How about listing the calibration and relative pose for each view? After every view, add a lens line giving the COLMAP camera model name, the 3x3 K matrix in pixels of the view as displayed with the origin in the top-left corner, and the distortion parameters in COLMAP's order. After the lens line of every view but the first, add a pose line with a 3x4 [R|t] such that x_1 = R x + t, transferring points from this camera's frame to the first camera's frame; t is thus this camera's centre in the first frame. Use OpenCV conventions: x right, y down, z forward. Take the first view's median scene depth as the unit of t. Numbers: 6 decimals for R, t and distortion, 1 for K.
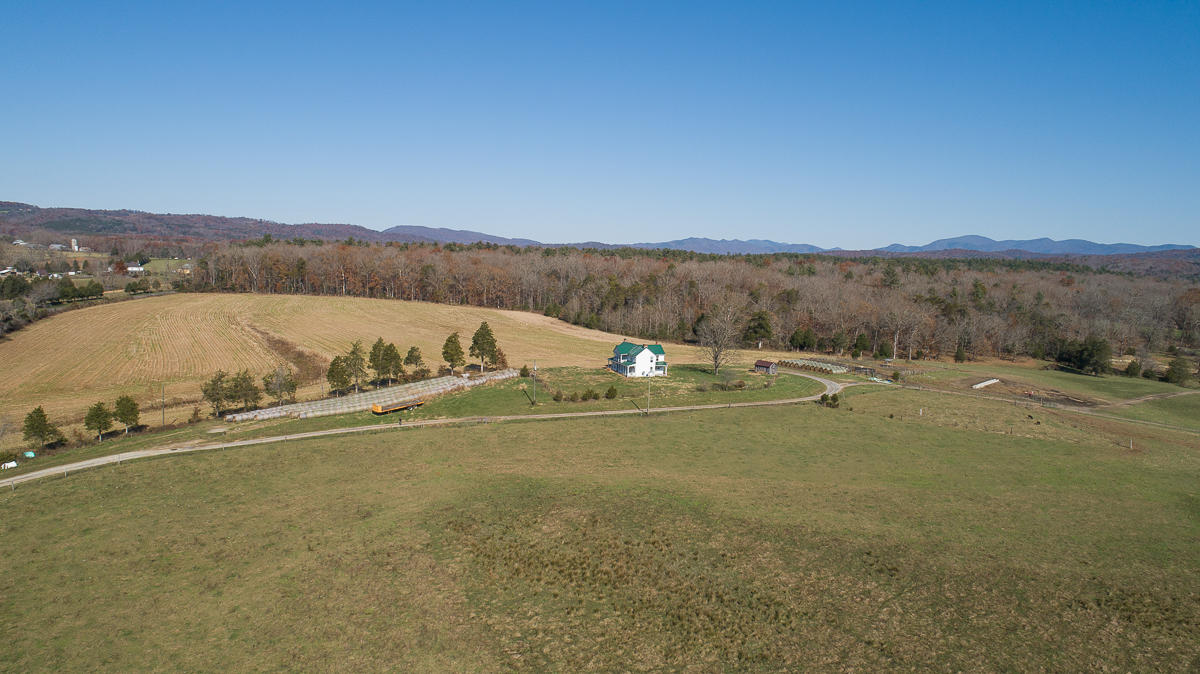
lens RADIAL K [[807.2, 0, 600.0], [0, 807.2, 337.0], [0, 0, 1]] dist [-0.000131, 0.005663]
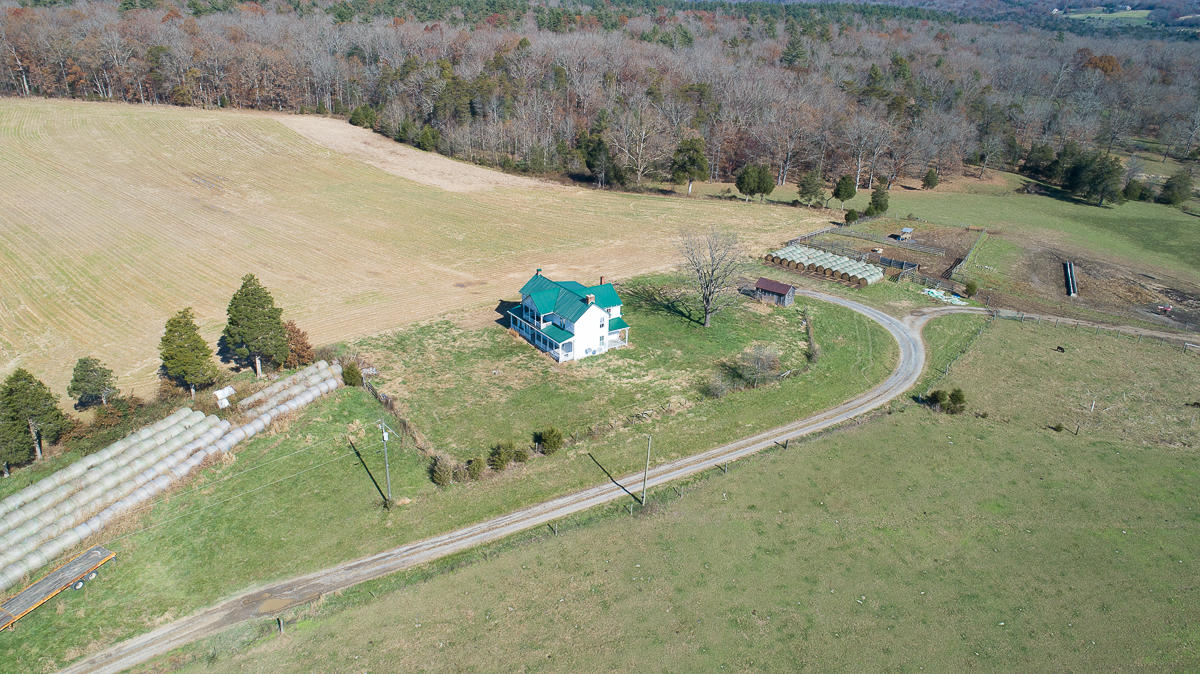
lens RADIAL K [[807.2, 0, 600.0], [0, 807.2, 337.0], [0, 0, 1]] dist [-0.000131, 0.005663]
pose [[0.973346, -0.094382, 0.209020, -0.024555], [0.026590, 0.951689, 0.305910, -0.064364], [-0.227795, -0.292198, 0.928833, 0.269601]]
